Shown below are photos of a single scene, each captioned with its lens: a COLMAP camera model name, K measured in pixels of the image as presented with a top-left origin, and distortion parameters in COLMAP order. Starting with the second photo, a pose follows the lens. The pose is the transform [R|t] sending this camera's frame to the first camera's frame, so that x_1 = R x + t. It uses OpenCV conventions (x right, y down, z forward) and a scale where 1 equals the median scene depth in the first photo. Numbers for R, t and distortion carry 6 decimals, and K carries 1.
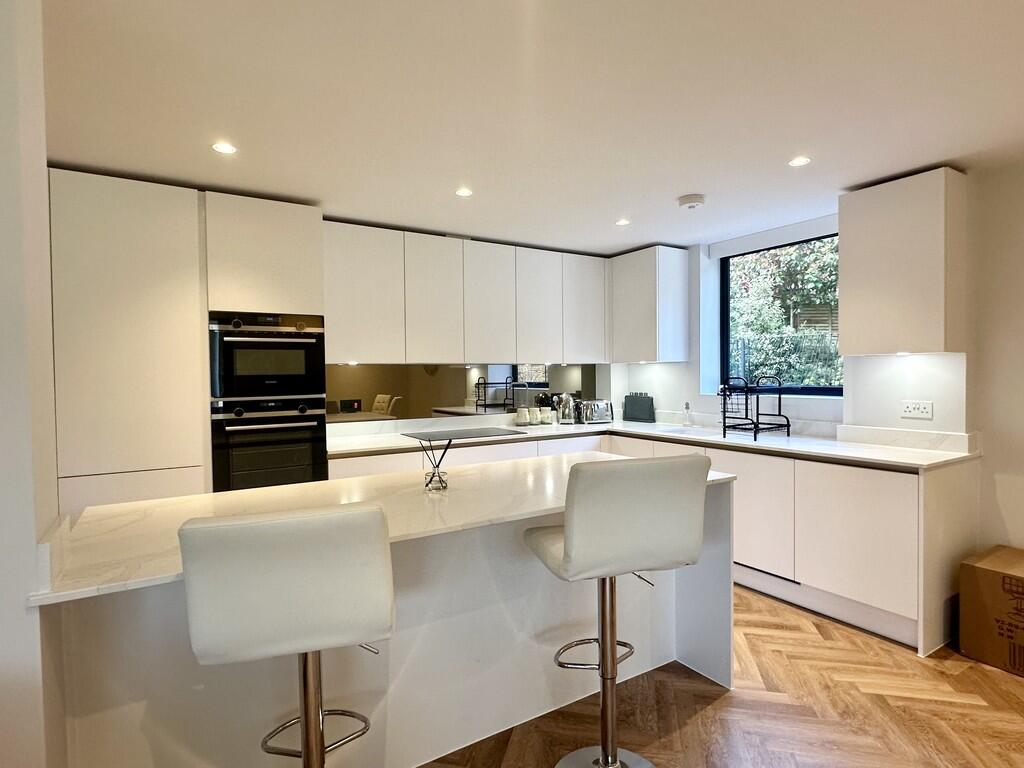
lens RADIAL K [[547.7, 0, 512.0], [0, 547.7, 384.0], [0, 0, 1]] dist [-0.000436, 0.000070]
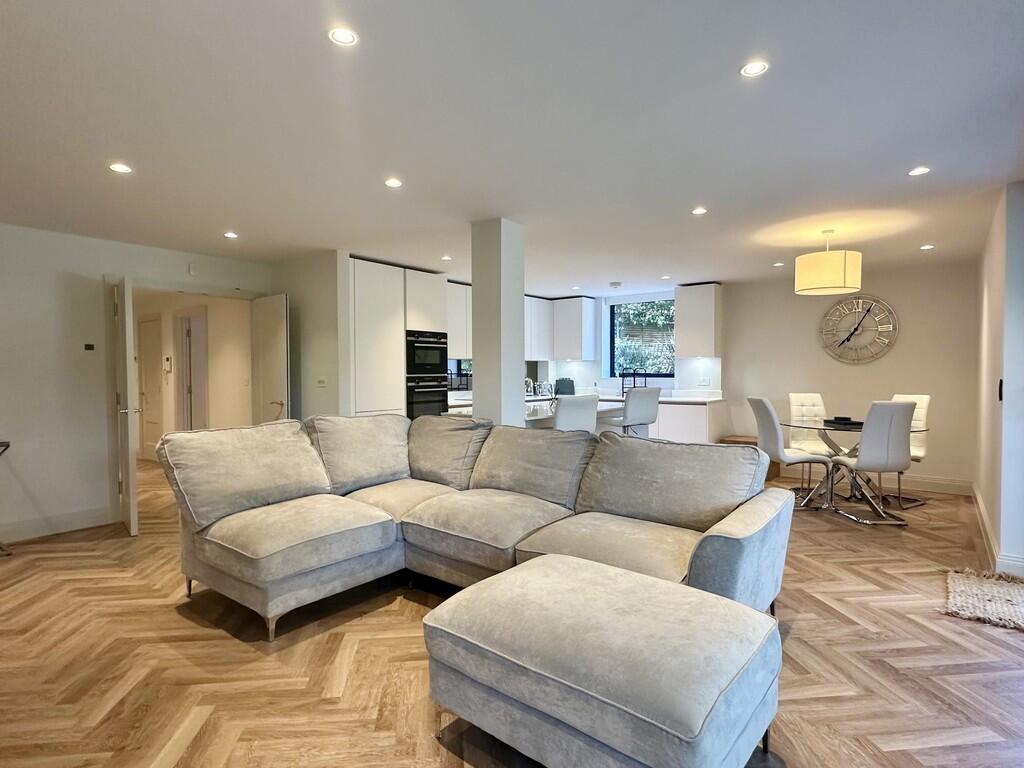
lens RADIAL K [[547.7, 0, 512.0], [0, 547.7, 384.0], [0, 0, 1]] dist [-0.000436, 0.000070]
pose [[0.941577, 0.001139, 0.336796, -0.771591], [-0.001158, 0.999999, -0.000146, 0.053181], [-0.336795, -0.000252, 0.941578, -0.874169]]
